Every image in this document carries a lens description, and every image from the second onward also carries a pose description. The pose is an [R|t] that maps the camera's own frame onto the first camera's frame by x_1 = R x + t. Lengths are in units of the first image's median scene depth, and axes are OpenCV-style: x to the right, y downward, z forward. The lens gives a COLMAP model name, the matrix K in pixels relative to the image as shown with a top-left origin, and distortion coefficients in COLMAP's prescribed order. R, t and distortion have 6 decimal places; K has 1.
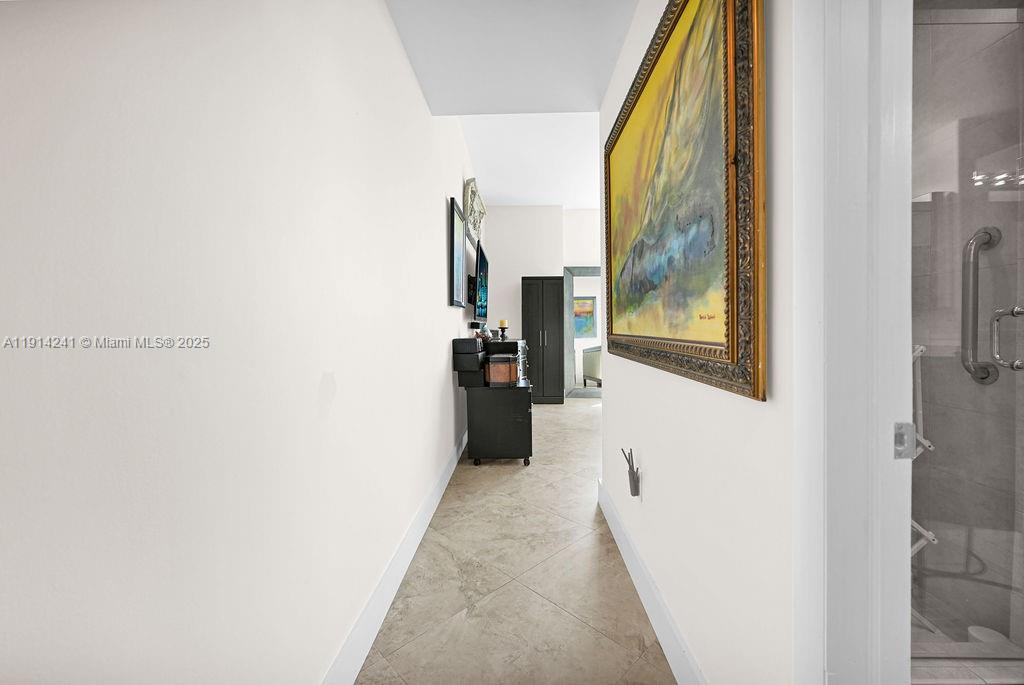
lens RADIAL K [[405.1, 0, 514.9], [0, 405.1, 333.5], [0, 0, 1]] dist [-0.002654, 0.000013]
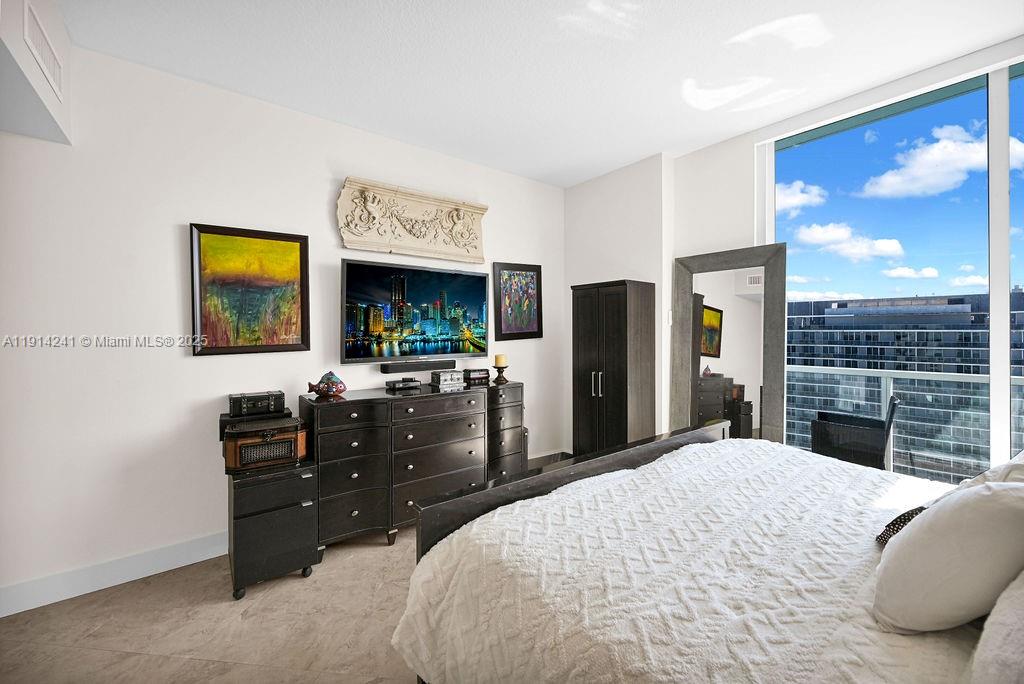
lens RADIAL K [[405.1, 0, 514.9], [0, 405.1, 333.0], [0, 0, 1]] dist [-0.002654, 0.000013]
pose [[0.640650, 0.004972, -0.767817, 0.485965], [-0.010017, 0.999948, -0.001883, -0.065945], [0.767768, 0.008898, 0.640666, 0.541809]]
